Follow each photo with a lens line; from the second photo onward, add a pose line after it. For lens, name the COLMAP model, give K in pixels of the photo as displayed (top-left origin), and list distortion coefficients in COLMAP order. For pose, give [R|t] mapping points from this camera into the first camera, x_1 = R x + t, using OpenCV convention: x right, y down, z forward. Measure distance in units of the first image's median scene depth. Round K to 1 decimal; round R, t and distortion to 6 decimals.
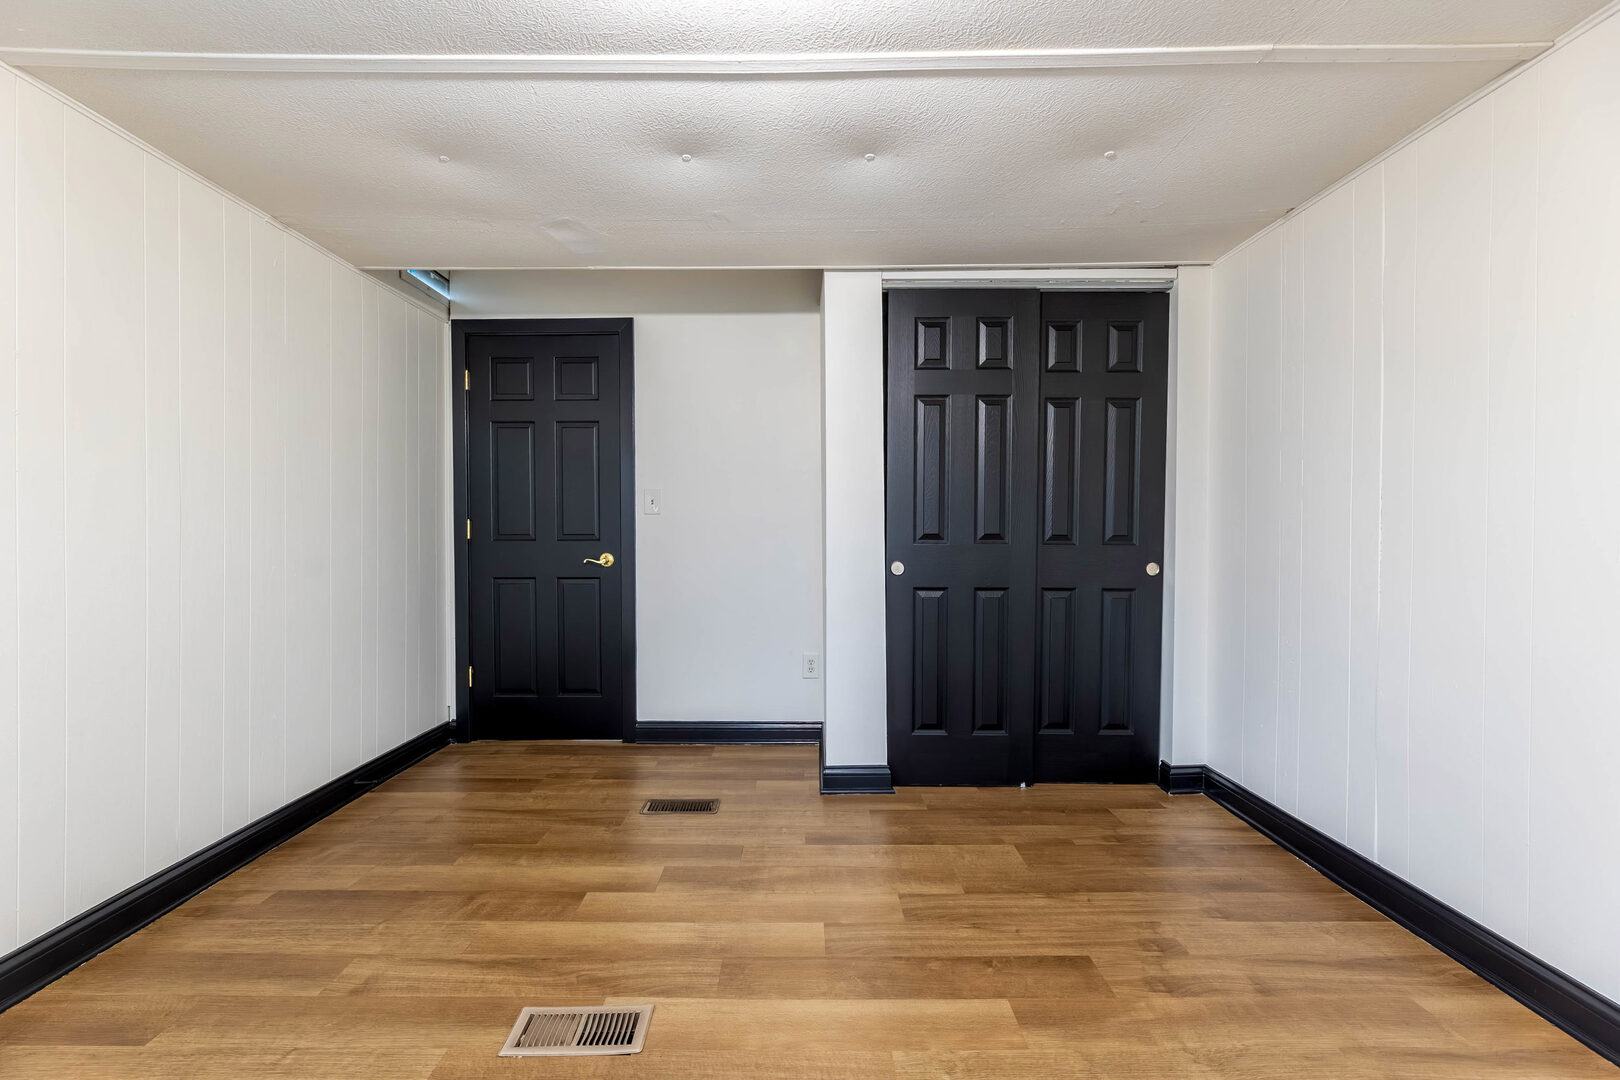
lens RADIAL K [[661.2, 0, 801.0], [0, 661.2, 539.6], [0, 0, 1]] dist [-0.000900, -0.000079]
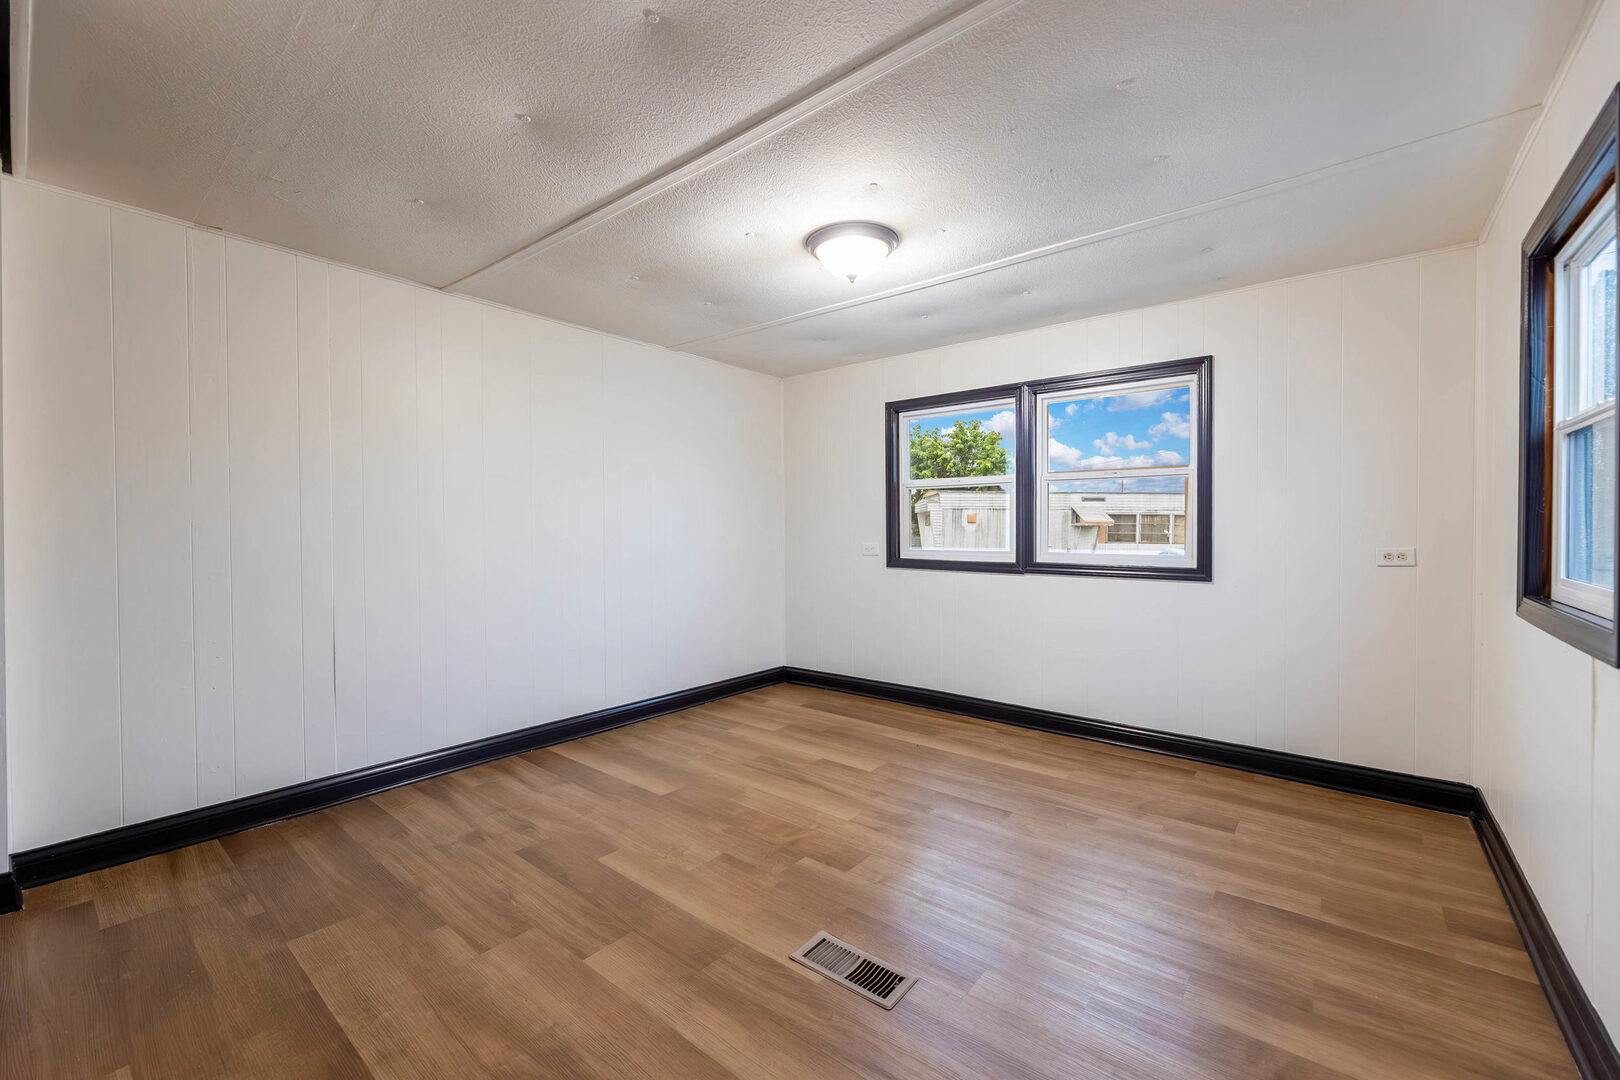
lens RADIAL K [[661.2, 0, 801.0], [0, 661.2, 539.6], [0, 0, 1]] dist [-0.000900, -0.000079]
pose [[-0.771353, -0.002631, 0.636402, -0.818295], [0.013835, 0.999686, 0.020902, -0.013049], [-0.636258, 0.024928, -0.771074, 1.583078]]
